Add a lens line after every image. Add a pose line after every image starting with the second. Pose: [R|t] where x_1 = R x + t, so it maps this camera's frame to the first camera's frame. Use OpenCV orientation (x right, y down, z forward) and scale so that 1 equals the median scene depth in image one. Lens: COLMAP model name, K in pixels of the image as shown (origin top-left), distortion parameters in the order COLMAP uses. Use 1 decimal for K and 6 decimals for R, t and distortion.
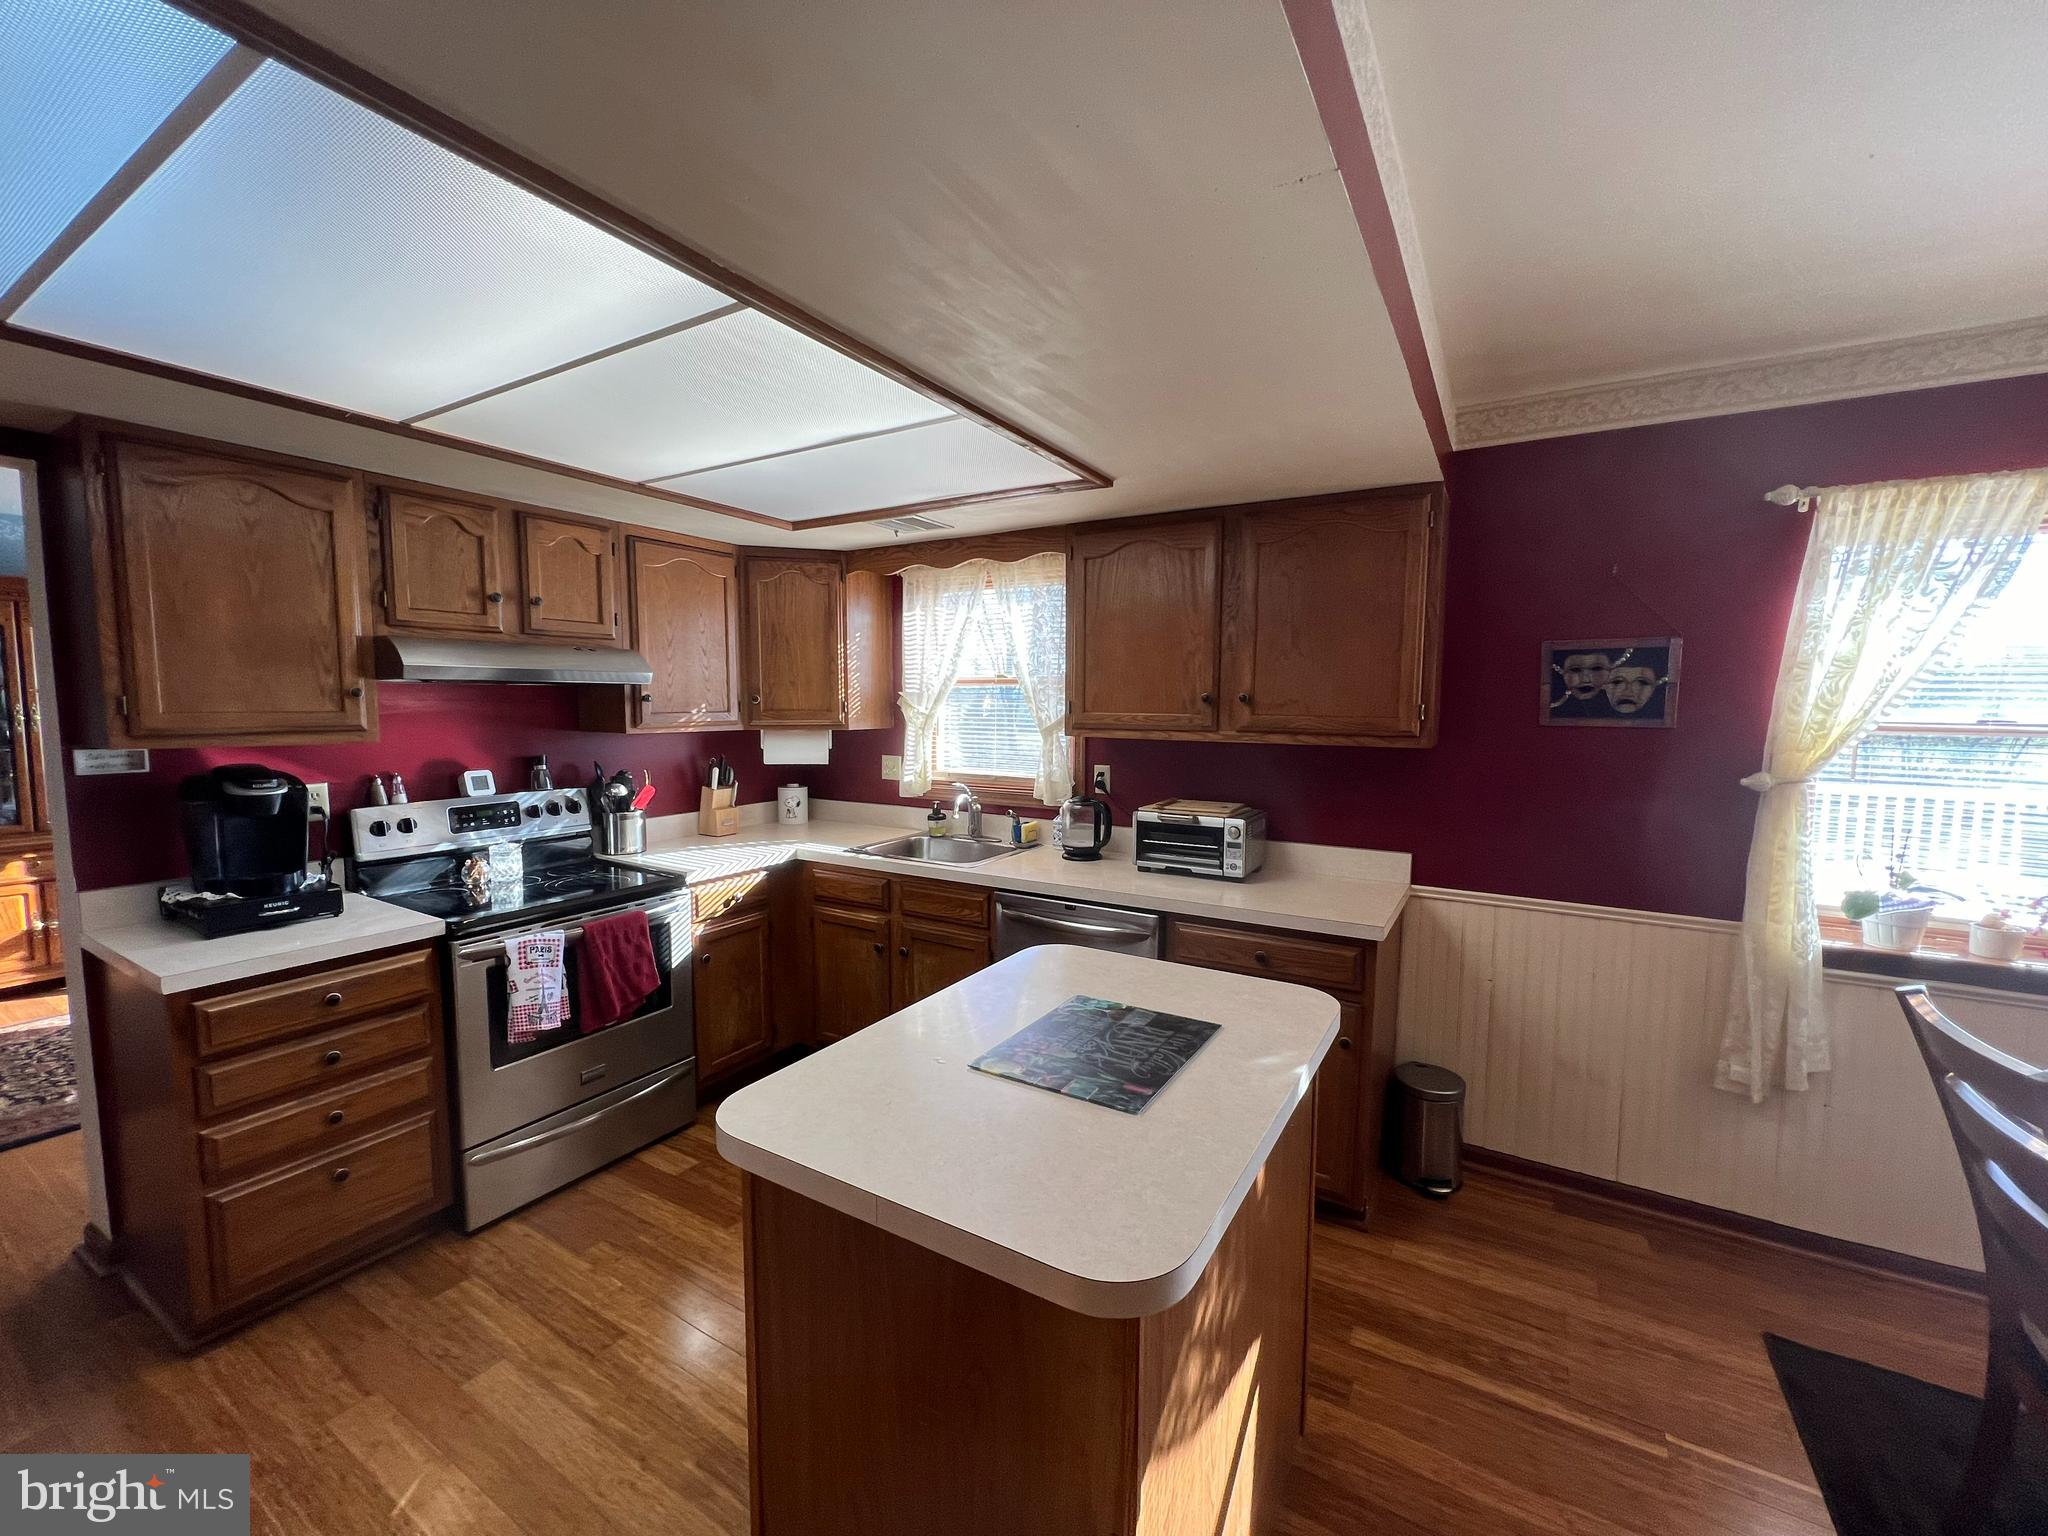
lens RADIAL K [[825.8, 0, 1023.6], [0, 825.8, 769.3], [0, 0, 1]] dist [-0.003215, 0.001348]
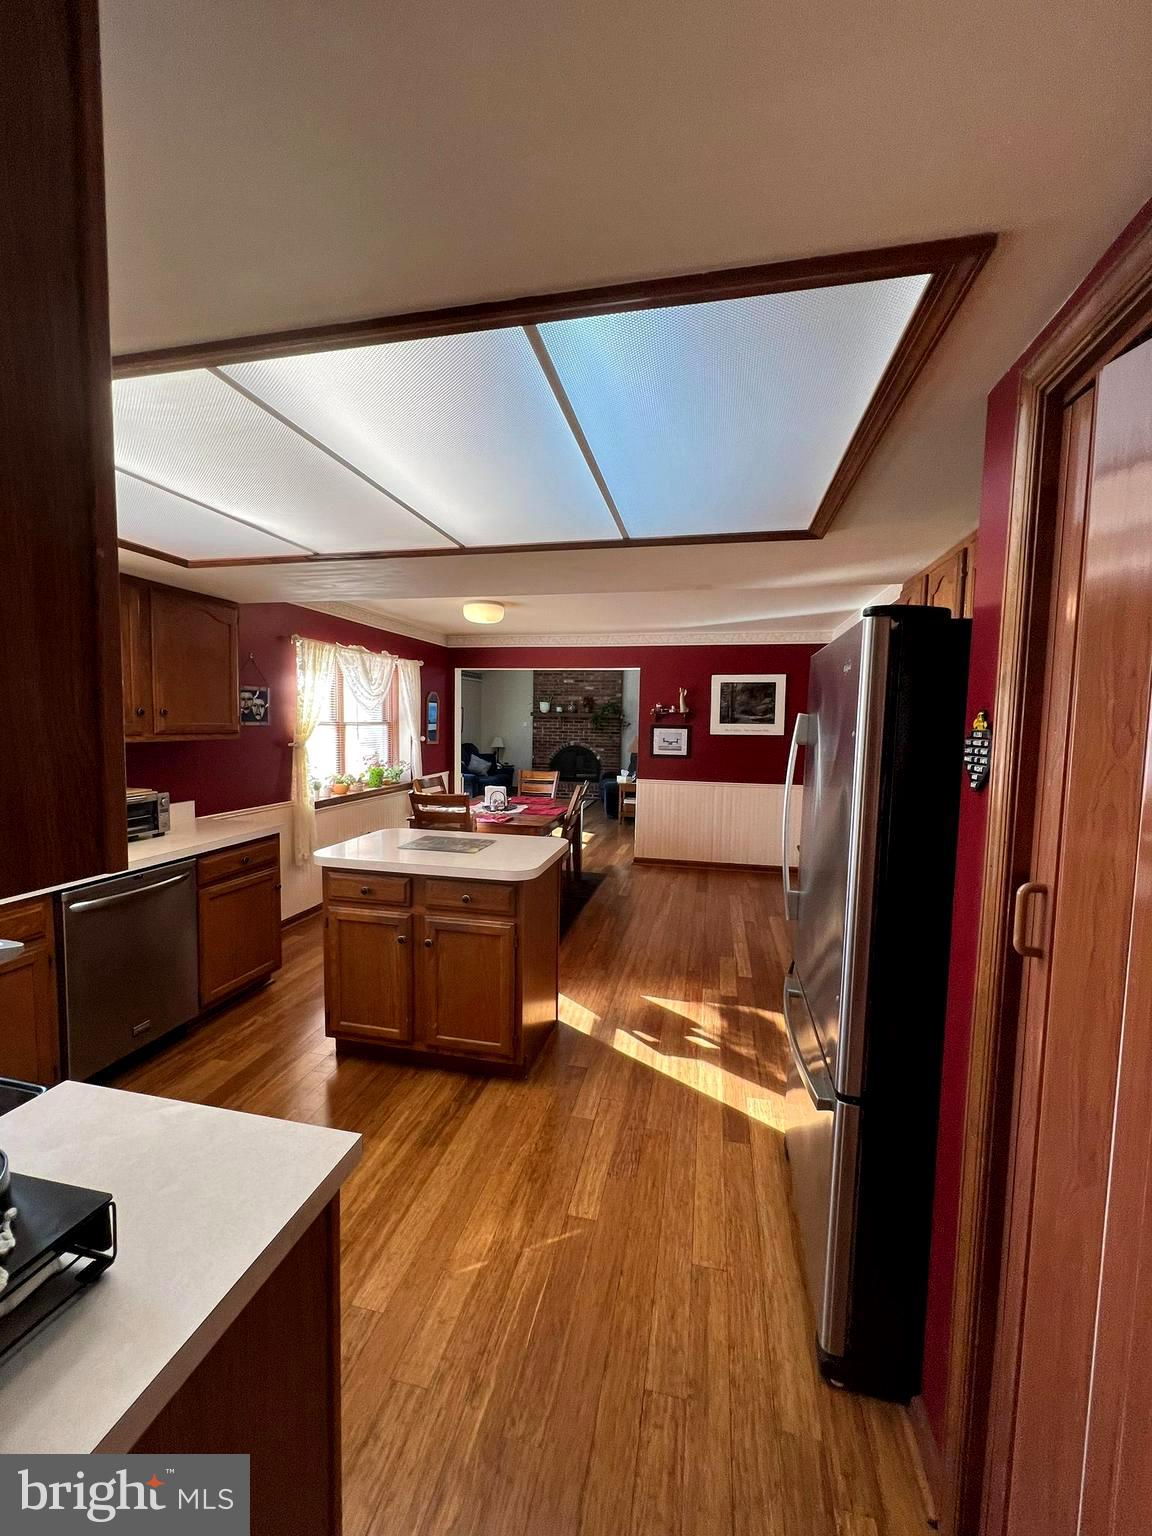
lens RADIAL K [[619.4, 0, 574.9], [0, 619.4, 767.5], [0, 0, 1]] dist [-0.003215, 0.001348]
pose [[-0.315945, -0.085572, 0.944911, -1.054624], [0.058375, 0.992284, 0.109380, -0.065890], [-0.946980, 0.089717, -0.308512, 0.649902]]
